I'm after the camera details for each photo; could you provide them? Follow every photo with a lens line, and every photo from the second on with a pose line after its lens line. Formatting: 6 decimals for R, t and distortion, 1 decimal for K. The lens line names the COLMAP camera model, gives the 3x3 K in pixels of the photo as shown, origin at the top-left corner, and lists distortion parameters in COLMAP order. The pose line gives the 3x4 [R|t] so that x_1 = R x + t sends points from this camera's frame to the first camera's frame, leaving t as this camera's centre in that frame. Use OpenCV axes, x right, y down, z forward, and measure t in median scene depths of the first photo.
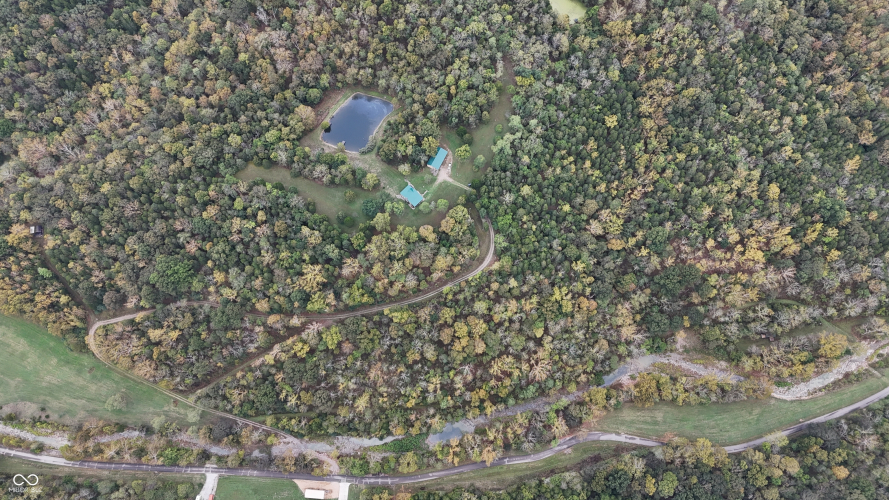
lens RADIAL K [[652.5, 0, 441.8], [0, 652.5, 248.0], [0, 0, 1]] dist [0.114318, -0.140176]
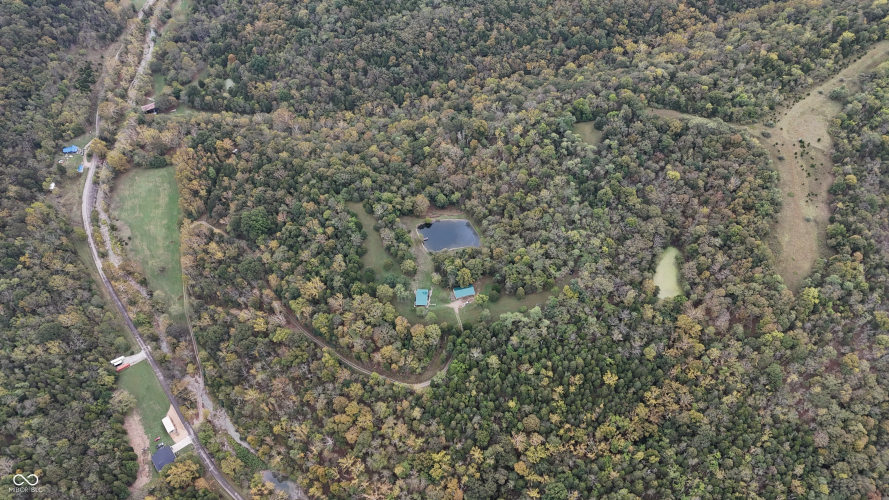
lens RADIAL K [[652.5, 0, 441.8], [0, 652.5, 248.0], [0, 0, 1]] dist [0.114318, -0.140176]
pose [[0.655299, 0.596071, -0.463986, 0.440893], [-0.719649, 0.679308, -0.143688, -0.001954], [0.229541, 0.428065, 0.874111, -0.003735]]
